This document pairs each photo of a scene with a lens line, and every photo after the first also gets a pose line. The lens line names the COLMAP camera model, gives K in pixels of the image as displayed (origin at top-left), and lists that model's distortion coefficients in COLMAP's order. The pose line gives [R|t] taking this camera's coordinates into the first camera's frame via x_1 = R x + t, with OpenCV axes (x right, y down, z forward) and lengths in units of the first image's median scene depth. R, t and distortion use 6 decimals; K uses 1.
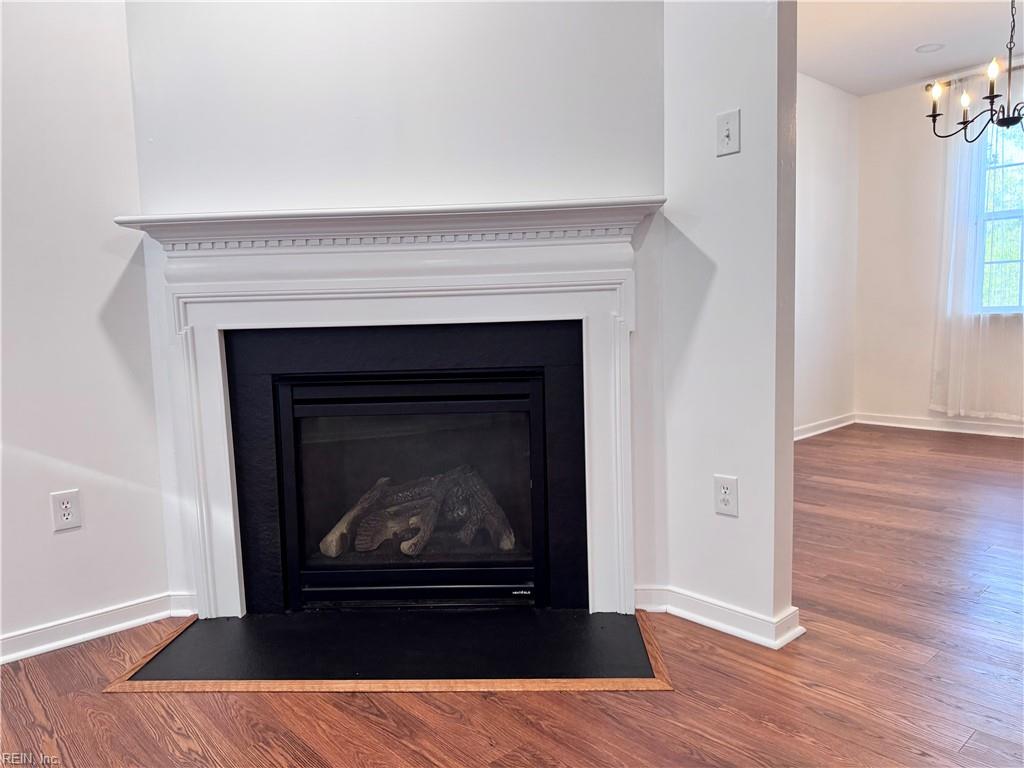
lens RADIAL K [[718.7, 0, 508.0], [0, 718.7, 389.8], [0, 0, 1]] dist [0.075268, -0.094881]
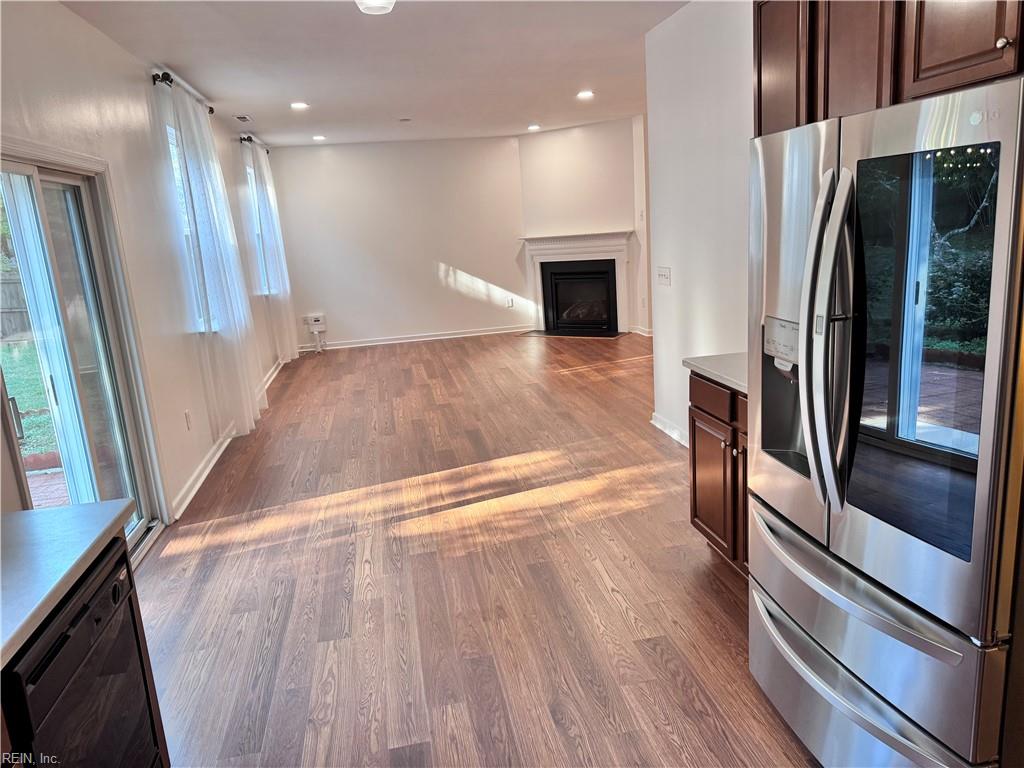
lens RADIAL K [[718.3, 0, 512.0], [0, 718.3, 384.0], [0, 0, 1]] dist [0.143429, -0.217299]
pose [[0.852397, 0.082747, -0.516306, 1.699181], [-0.006181, 0.988925, 0.148287, -0.000063], [0.522859, -0.123208, 0.843468, -2.728615]]
